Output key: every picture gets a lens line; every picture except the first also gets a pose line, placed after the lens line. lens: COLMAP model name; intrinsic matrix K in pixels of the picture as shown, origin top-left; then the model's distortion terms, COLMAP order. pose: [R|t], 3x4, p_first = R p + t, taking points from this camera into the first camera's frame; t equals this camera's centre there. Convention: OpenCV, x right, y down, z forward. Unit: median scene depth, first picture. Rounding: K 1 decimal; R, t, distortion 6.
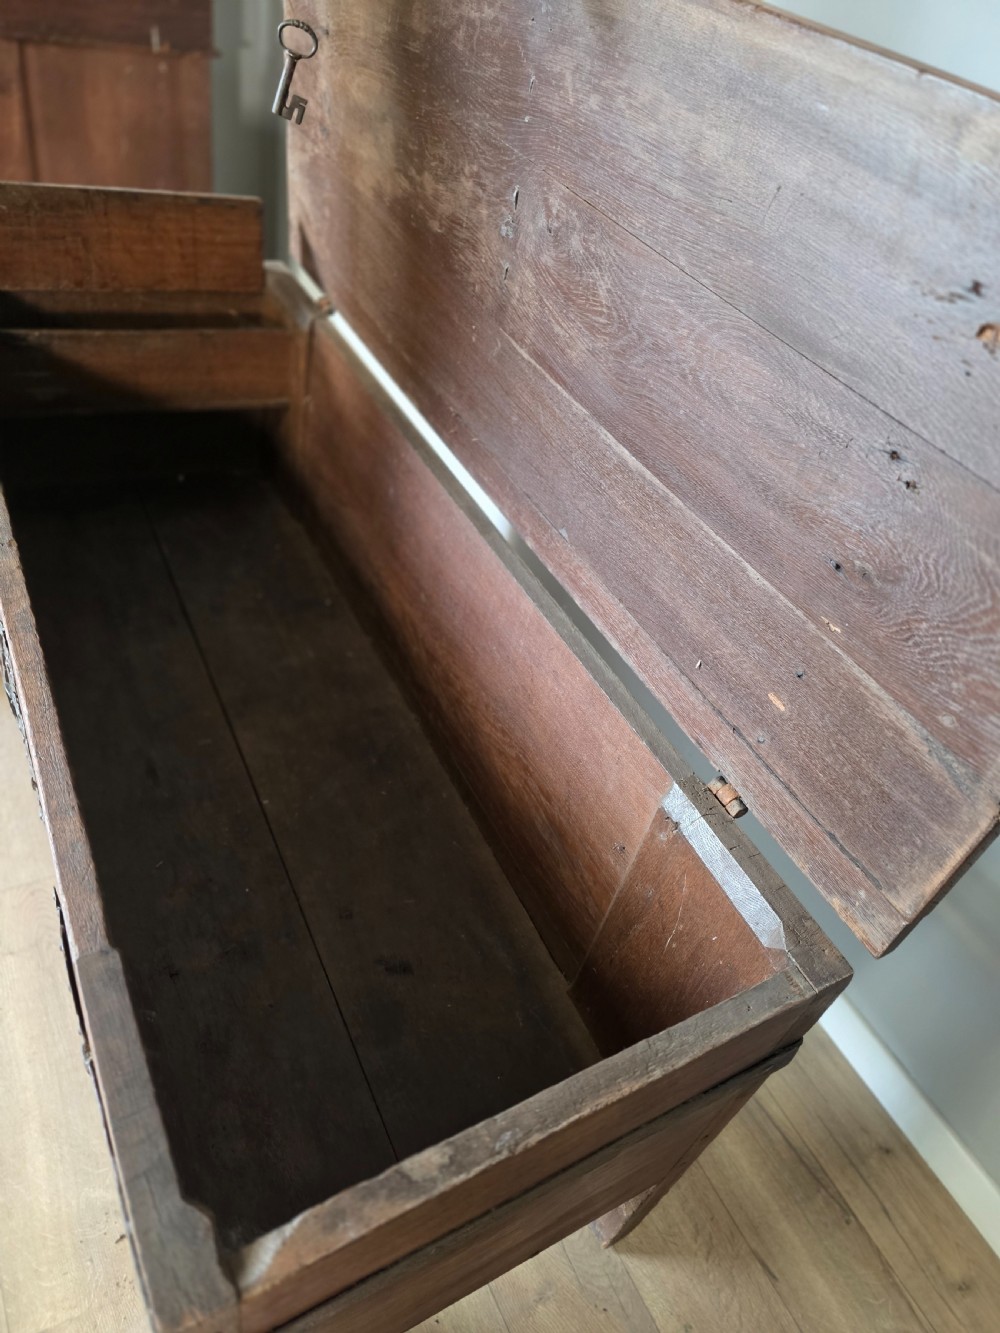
lens RADIAL K [[919.2, 0, 499.0], [0, 919.2, 672.4], [0, 0, 1]] dist [0.042277, -0.067971]
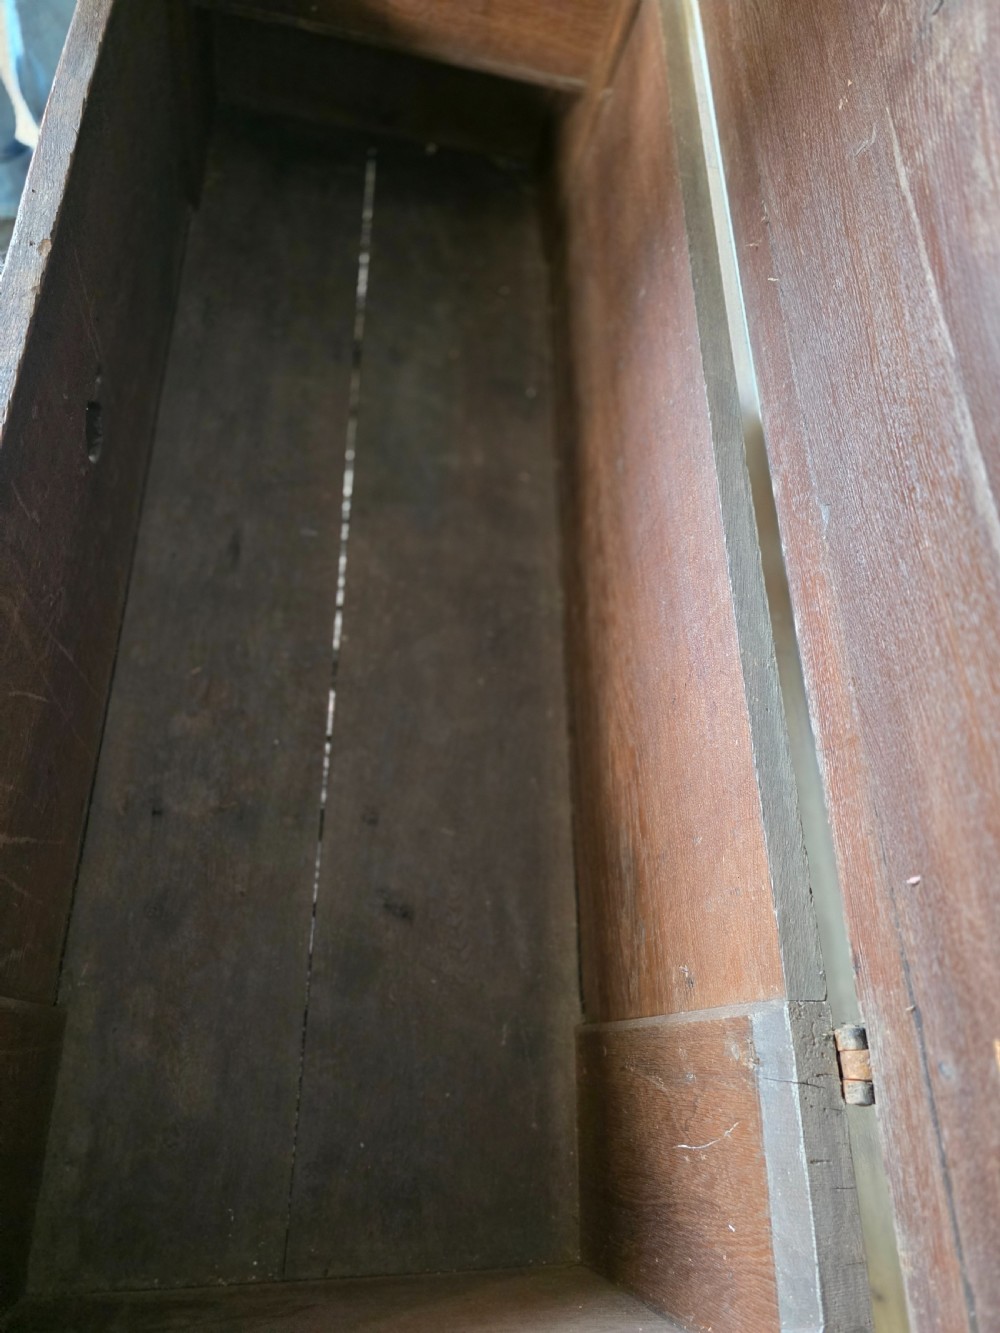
lens RADIAL K [[900.5, 0, 496.0], [0, 900.5, 664.2], [0, 0, 1]] dist [0.052887, -0.061327]
pose [[0.893296, 0.411157, -0.181582, 0.029558], [-0.332462, 0.876302, 0.348660, -0.213162], [0.302474, -0.251088, 0.919491, 0.391466]]
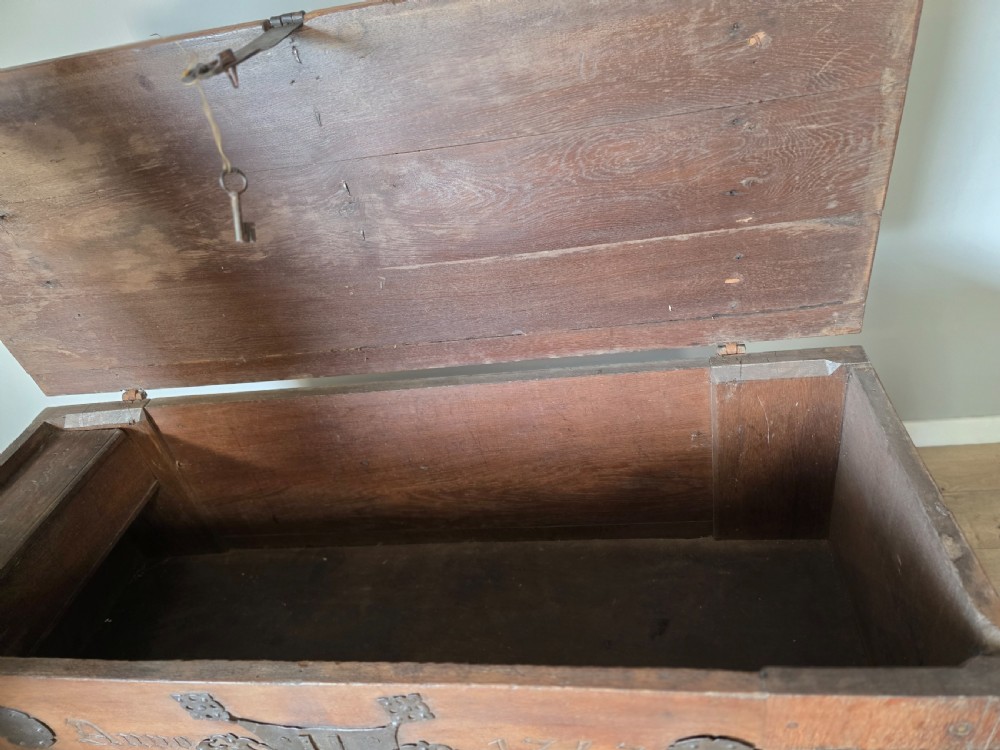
lens RADIAL K [[698.9, 0, 500.0], [0, 698.9, 375.0], [0, 0, 1]] dist [0.045076, -0.055740]
pose [[0.512476, -0.701294, 0.495535, -0.575037], [0.751881, 0.645216, 0.135541, -0.296354], [-0.414781, 0.303122, 0.857947, 0.082029]]
